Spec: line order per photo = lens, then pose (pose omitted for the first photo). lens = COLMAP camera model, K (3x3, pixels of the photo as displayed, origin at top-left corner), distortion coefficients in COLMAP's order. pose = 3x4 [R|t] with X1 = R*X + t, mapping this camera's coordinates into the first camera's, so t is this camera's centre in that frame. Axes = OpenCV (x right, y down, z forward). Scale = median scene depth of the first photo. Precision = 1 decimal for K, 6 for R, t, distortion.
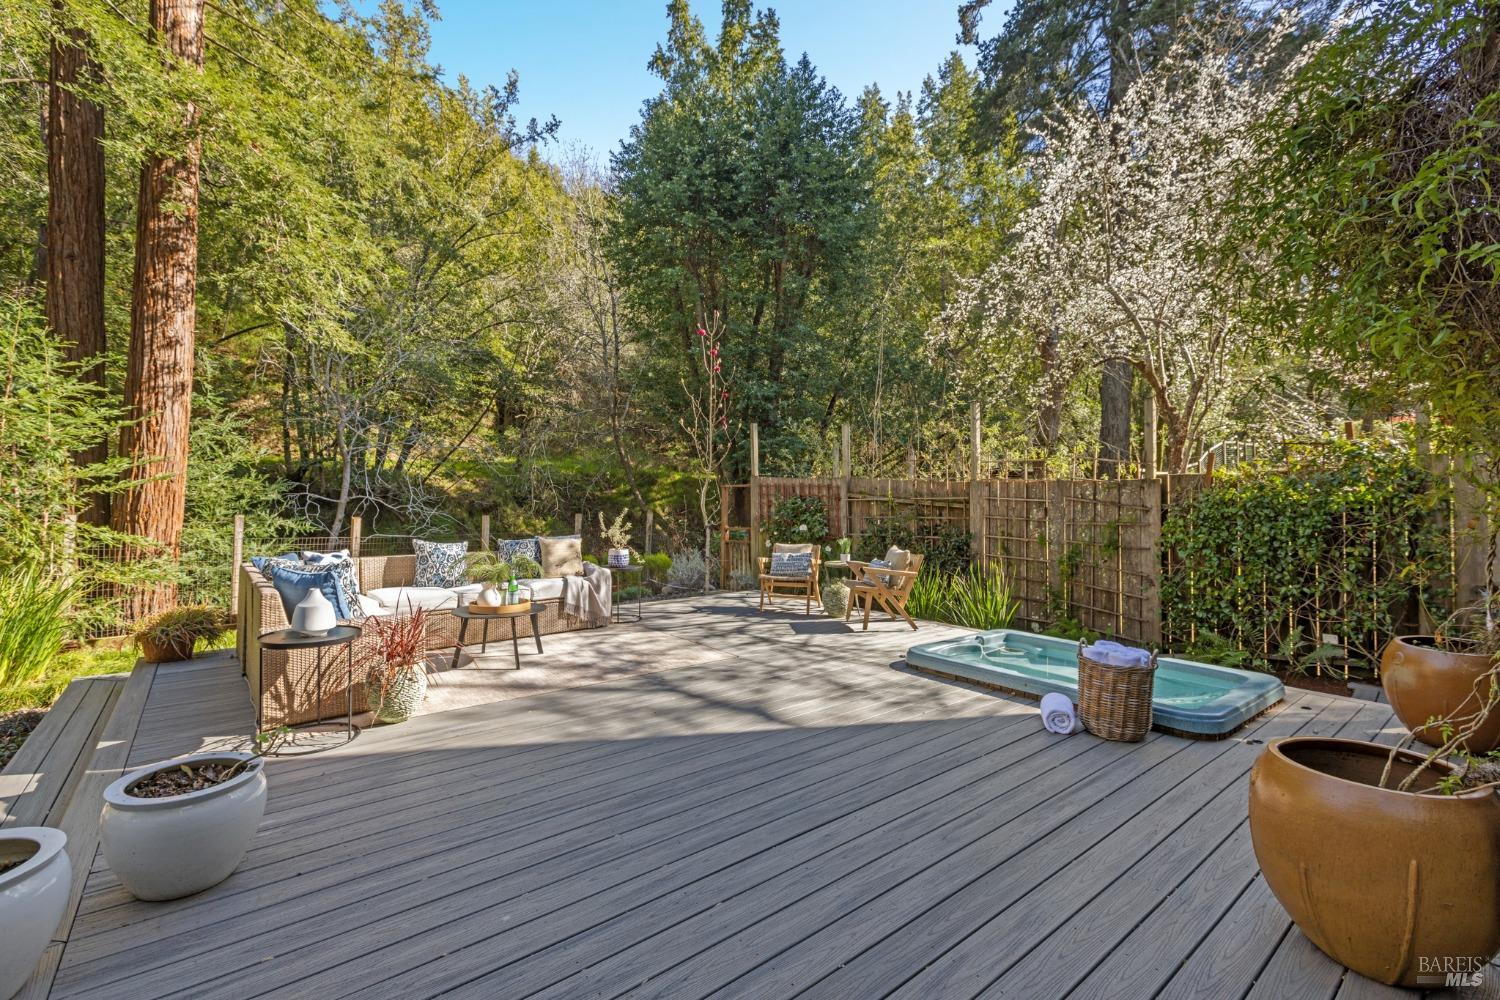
lens RADIAL K [[668.0, 0, 753.3], [0, 668.0, 511.0], [0, 0, 1]] dist [-0.013202, 0.001369]
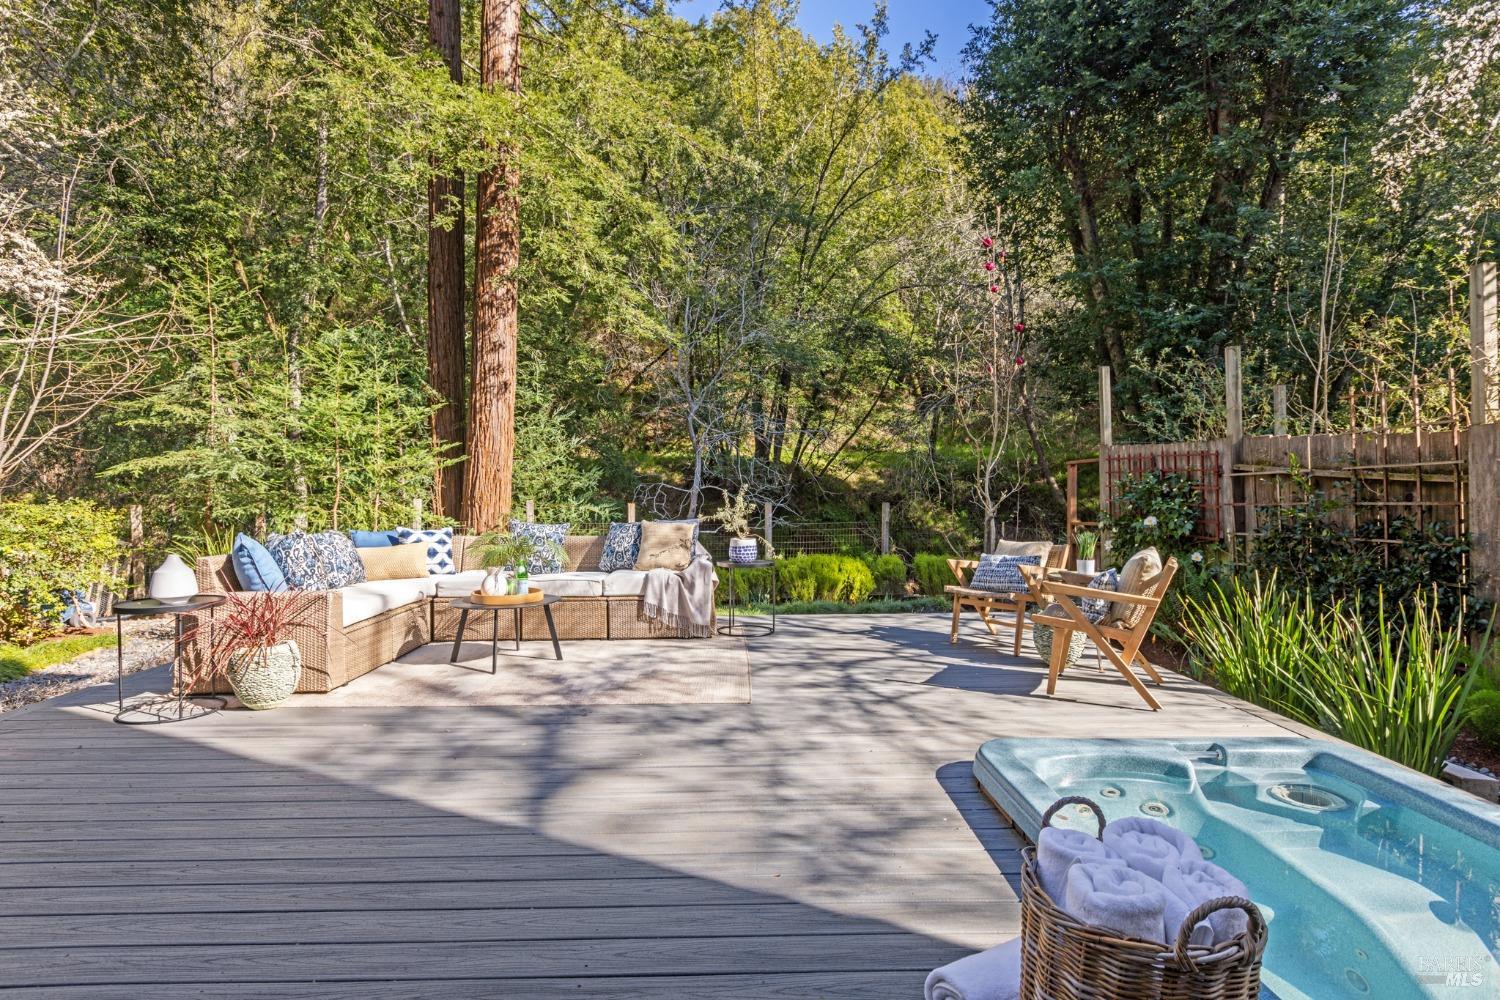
lens RADIAL K [[768.1, 0, 748.1], [0, 768.1, 498.1], [0, 0, 1]] dist [0.001317, 0.000687]
pose [[0.791210, -0.004093, -0.611530, 0.255216], [-0.004965, 0.999902, -0.013116, 0.016937], [0.611524, 0.013414, 0.791112, 0.233656]]
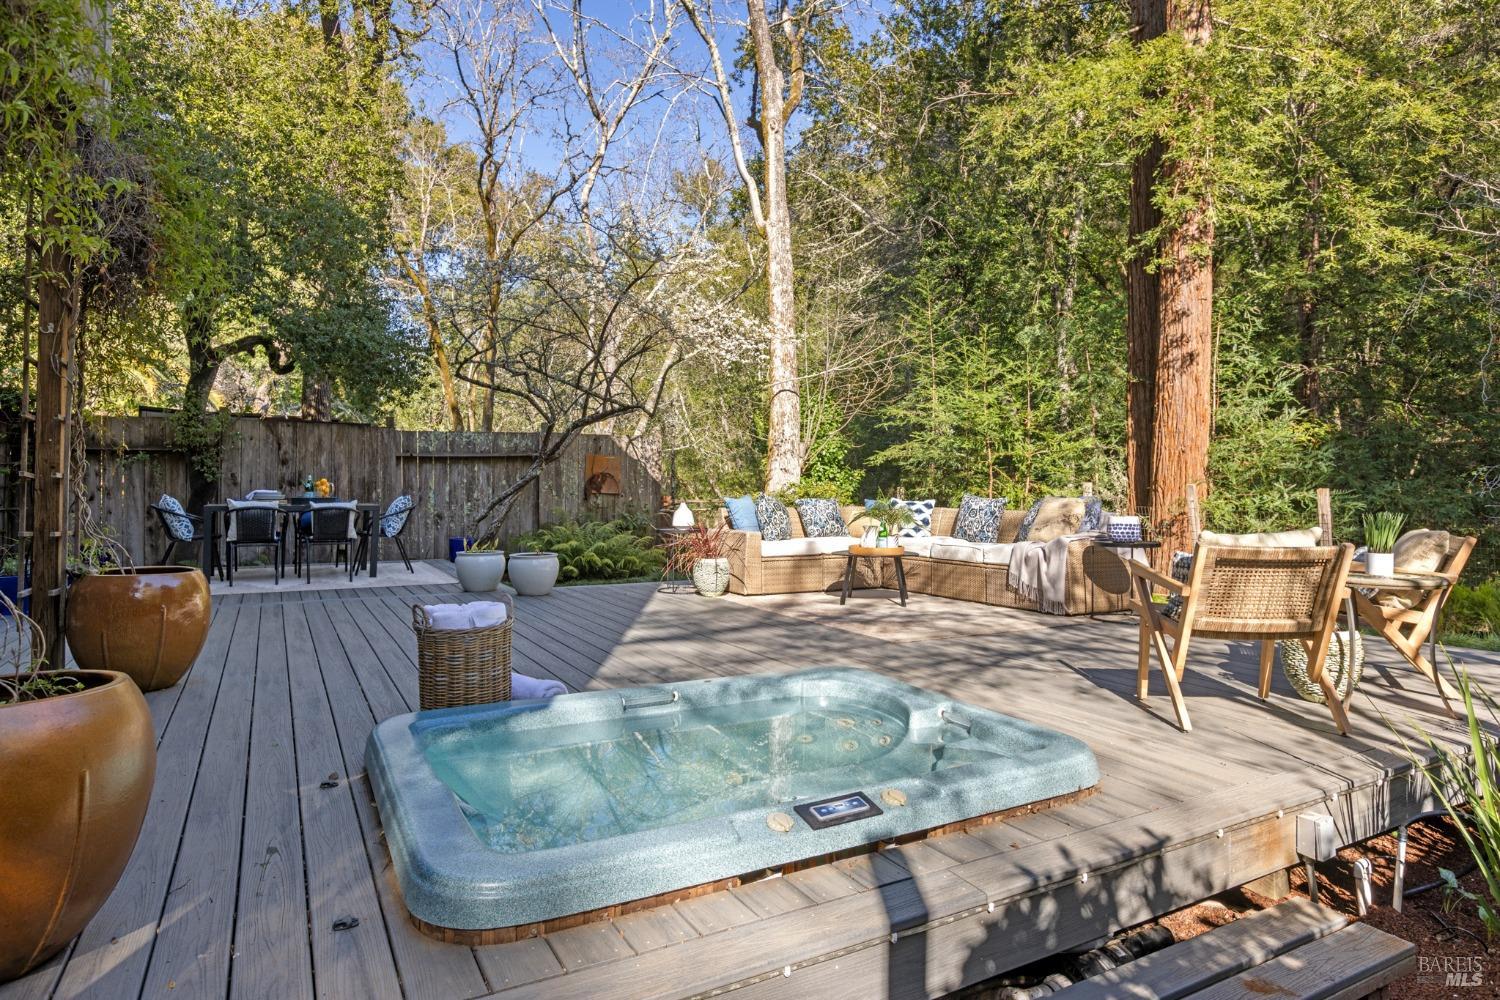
lens RADIAL K [[849.4, 0, 746.4], [0, 849.4, 486.9], [0, 0, 1]] dist [0.013903, -0.001423]
pose [[-0.180259, -0.009609, -0.983572, 0.536512], [-0.021823, 0.999745, -0.005768, 0.031861], [0.983377, 0.020425, -0.180423, 0.585925]]
